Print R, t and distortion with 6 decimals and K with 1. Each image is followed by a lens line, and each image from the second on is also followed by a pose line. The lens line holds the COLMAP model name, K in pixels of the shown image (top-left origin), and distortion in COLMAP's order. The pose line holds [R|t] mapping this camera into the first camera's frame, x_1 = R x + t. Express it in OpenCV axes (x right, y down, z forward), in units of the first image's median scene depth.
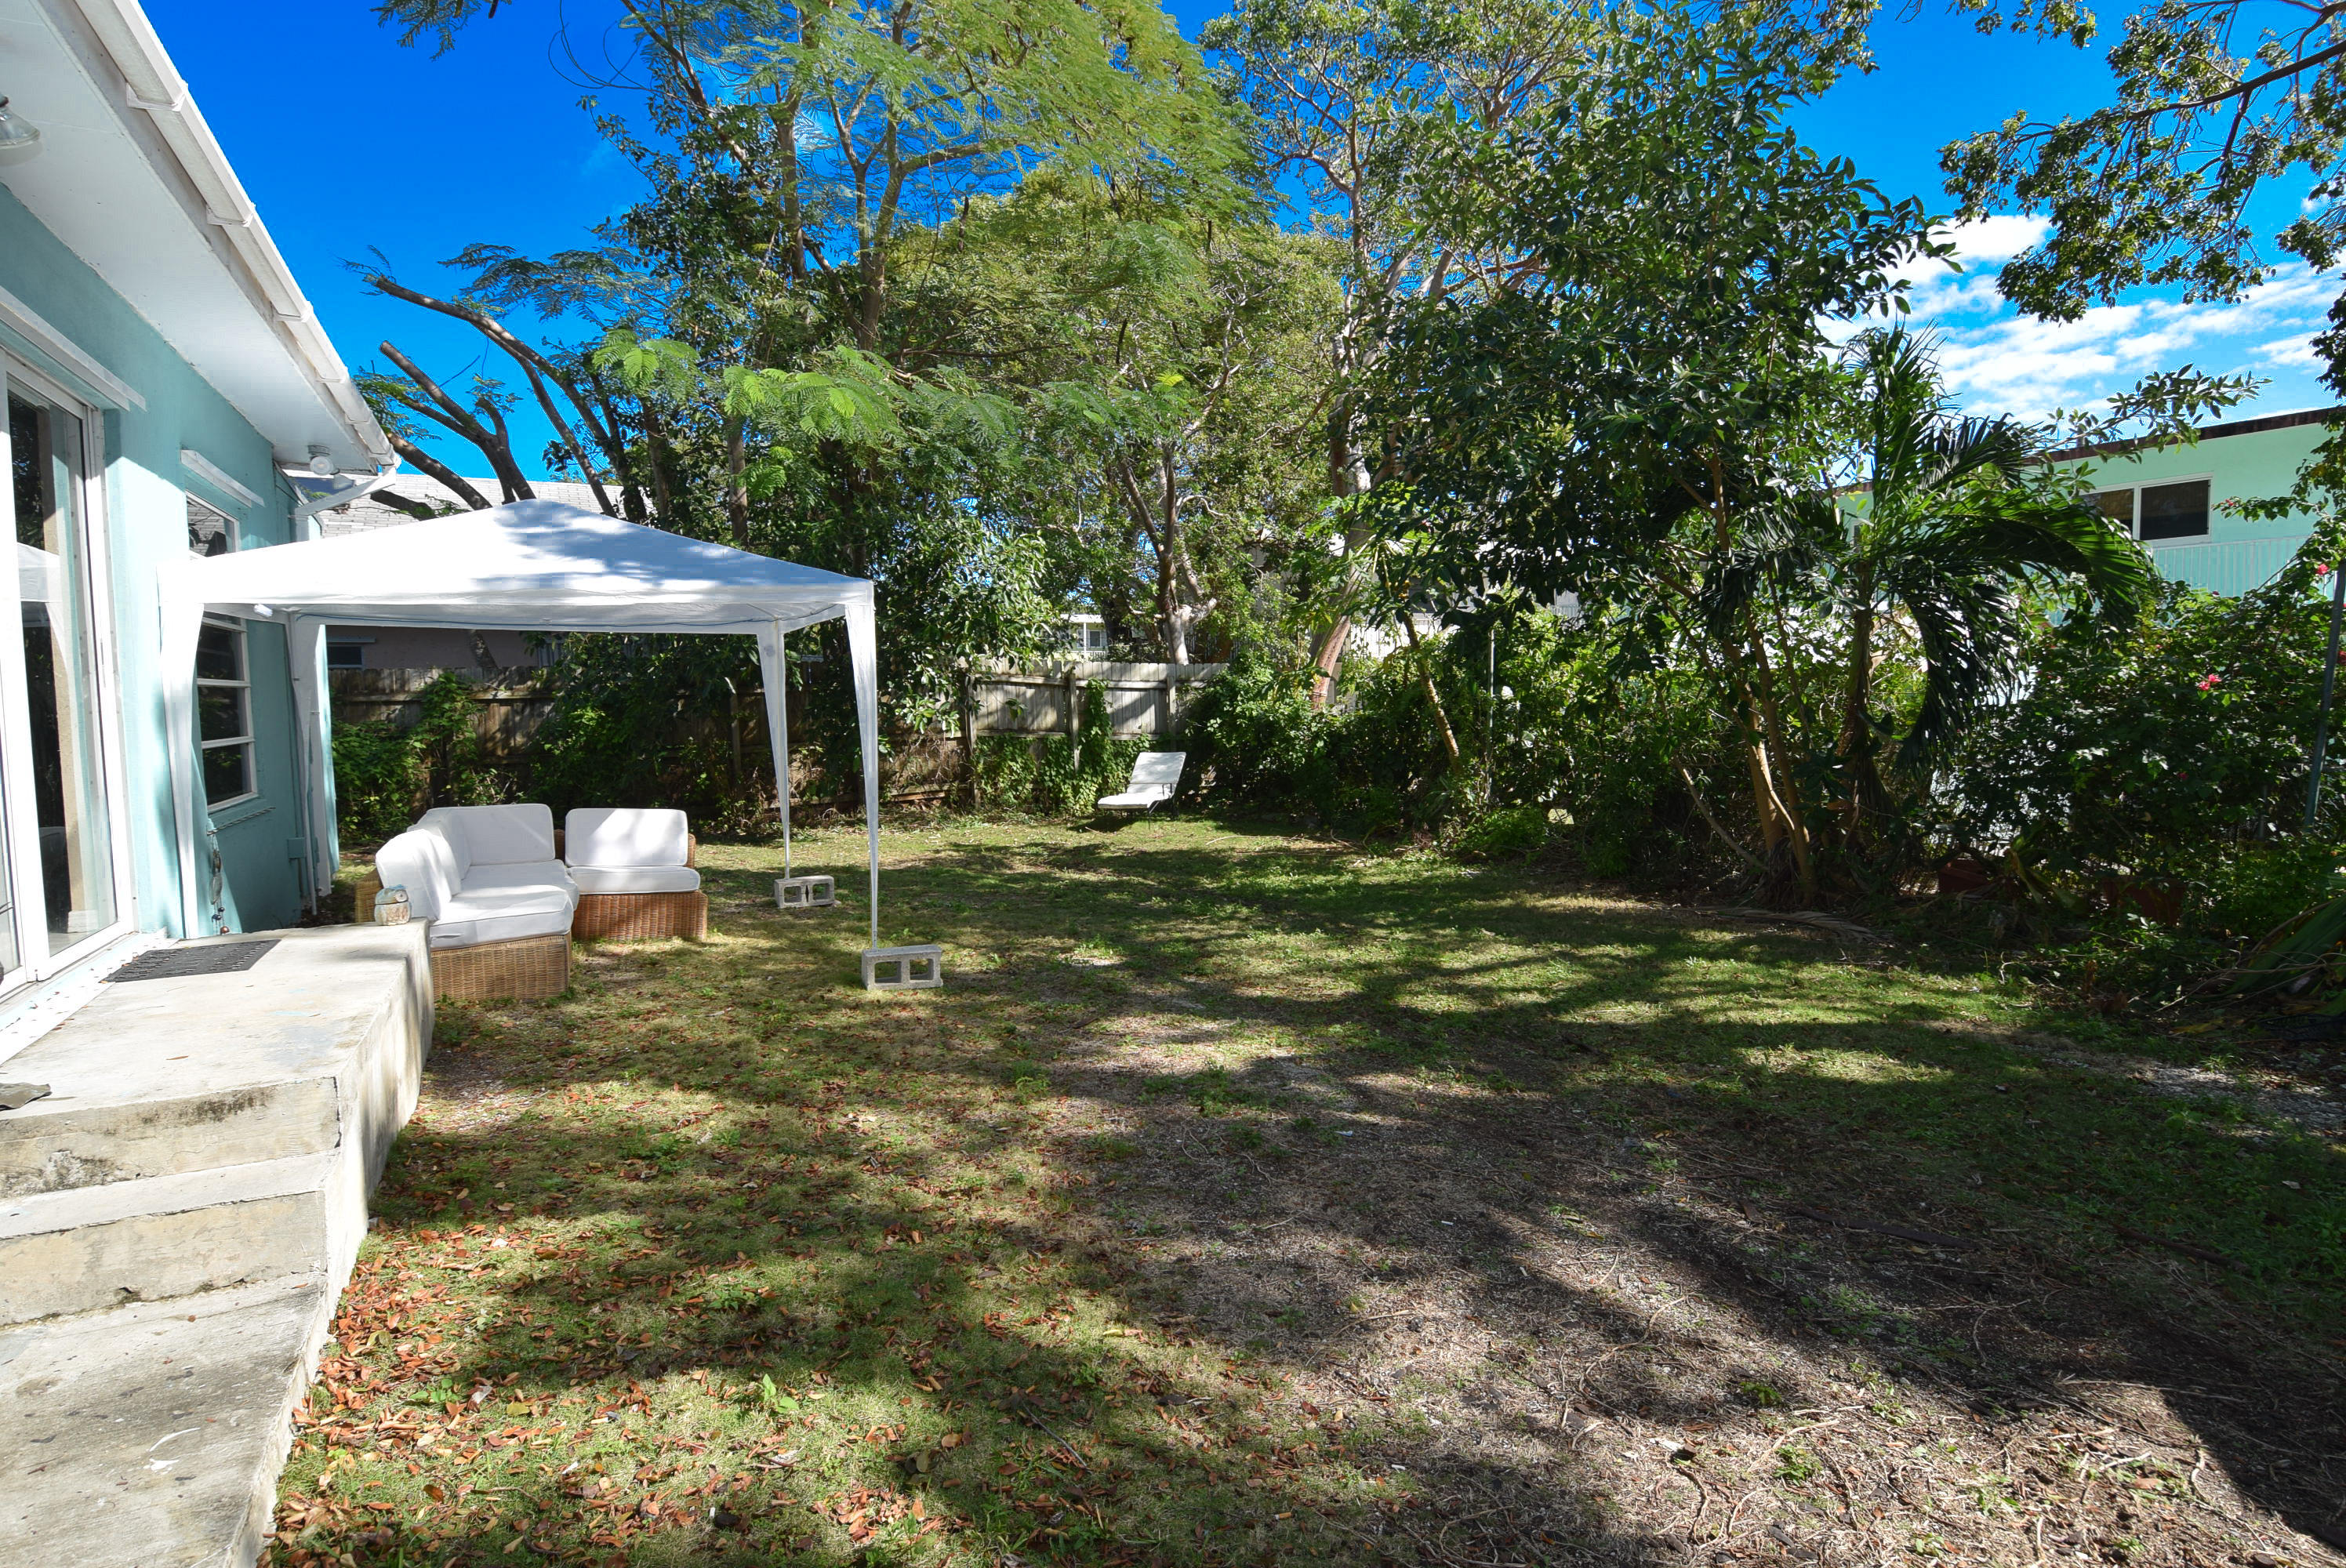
lens RADIAL K [[1204.2, 0, 1173.0], [0, 1204.2, 784.0], [0, 0, 1]] dist [0.023409, -0.025685]
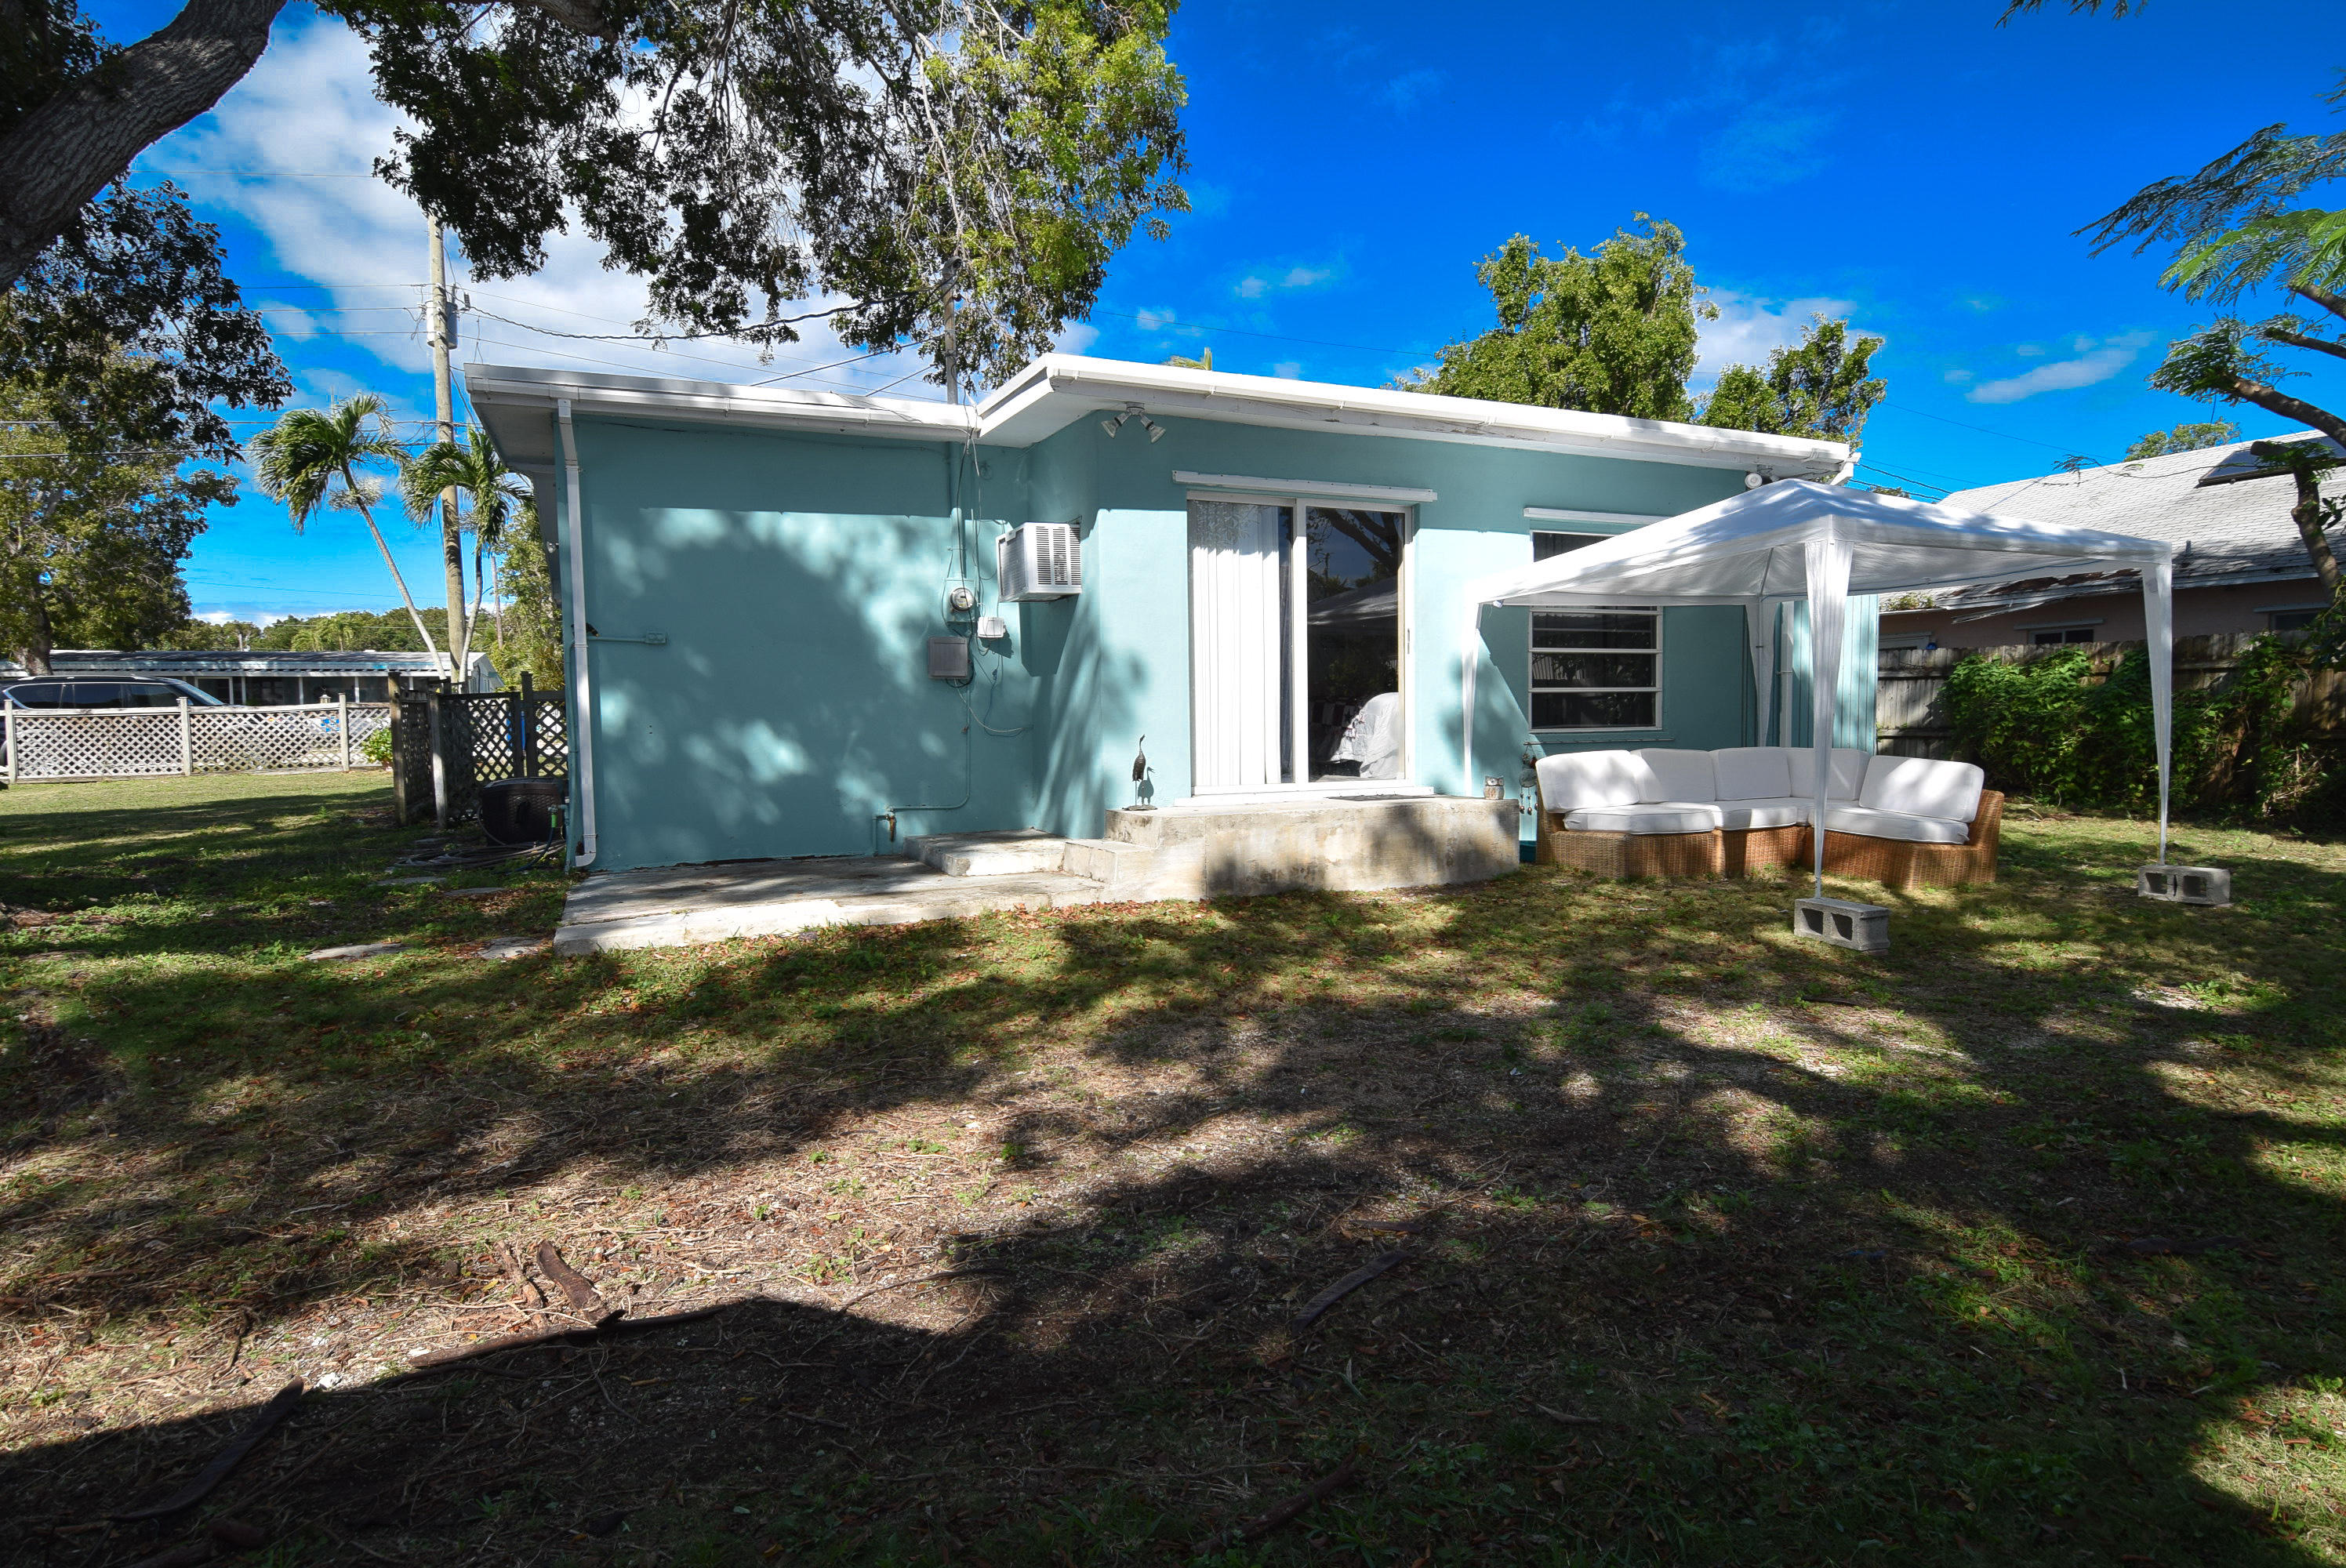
lens RADIAL K [[1216.0, 0, 1173.0], [0, 1216.0, 784.0], [0, 0, 1]] dist [0.032766, -0.044832]
pose [[-0.049260, 0.061913, -0.996865, 1.119983], [-0.056703, 0.996294, 0.064680, 0.020223], [0.997175, 0.059711, -0.045567, 0.784109]]
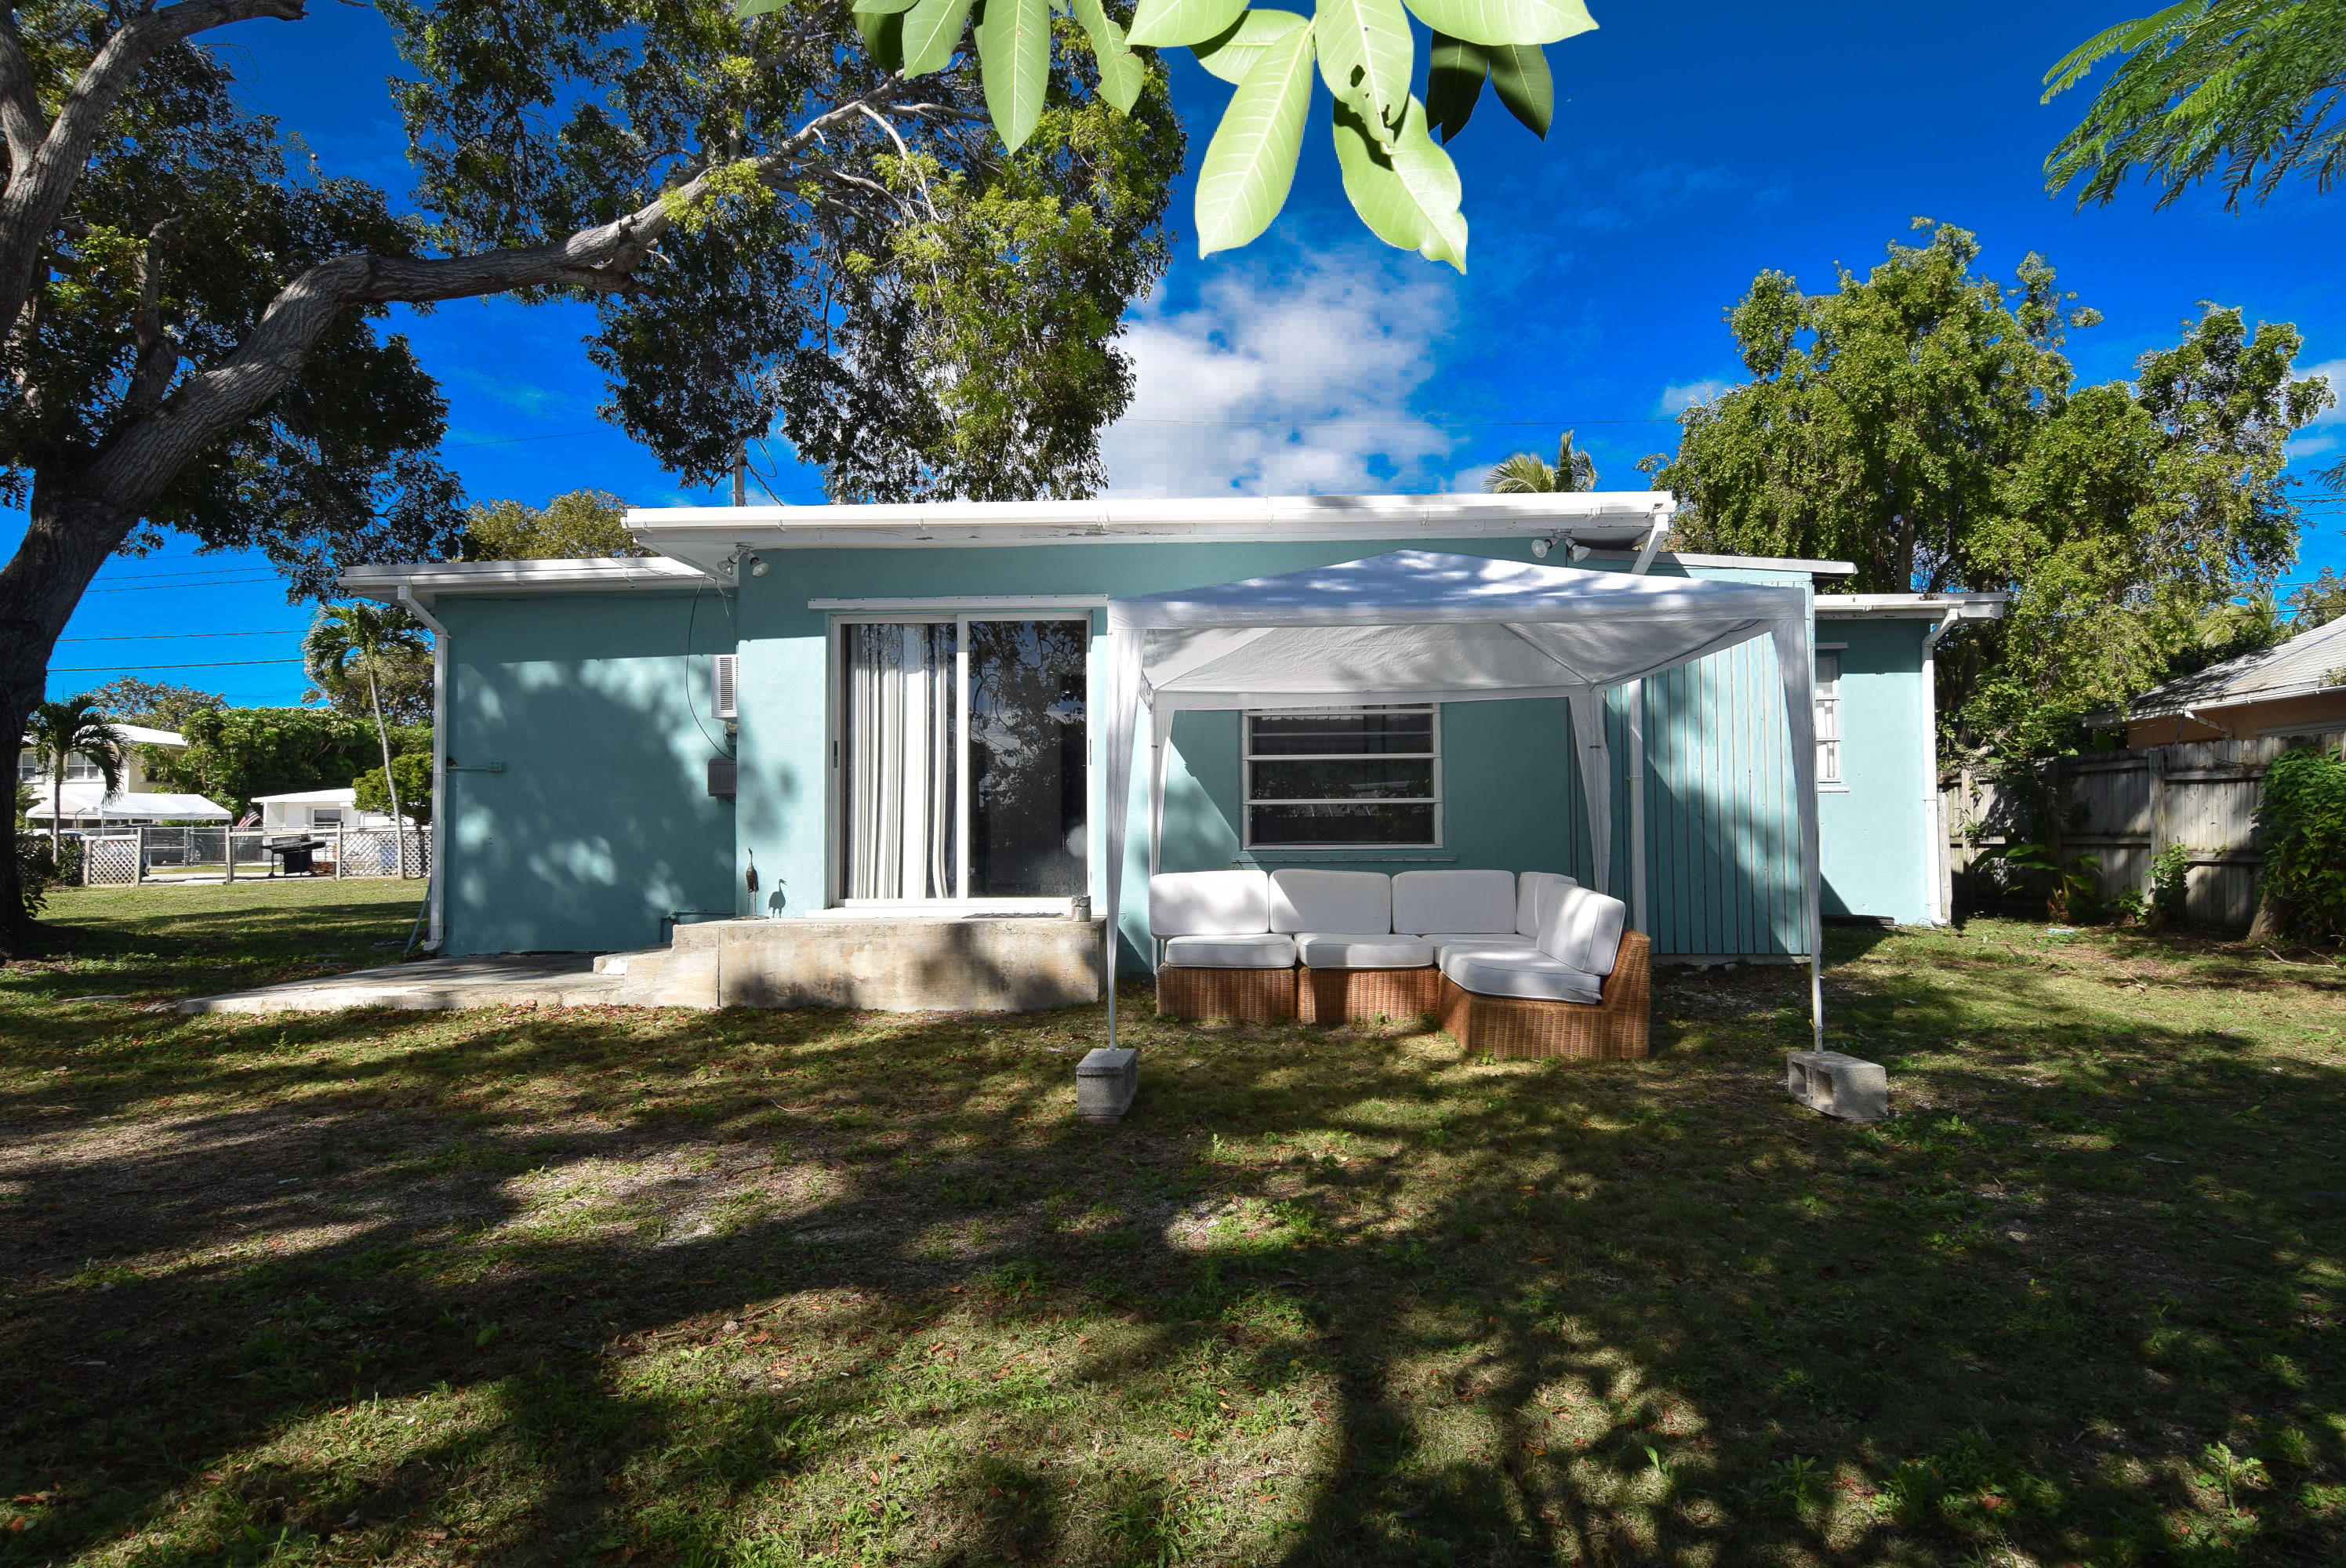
lens RADIAL K [[1216.0, 0, 1173.0], [0, 1216.0, 784.0], [0, 0, 1]] dist [0.032766, -0.044832]
pose [[-0.494514, -0.027767, -0.868726, 0.669228], [-0.049272, 0.998778, -0.003876, -0.055738], [0.867772, 0.040887, -0.495278, 2.126020]]
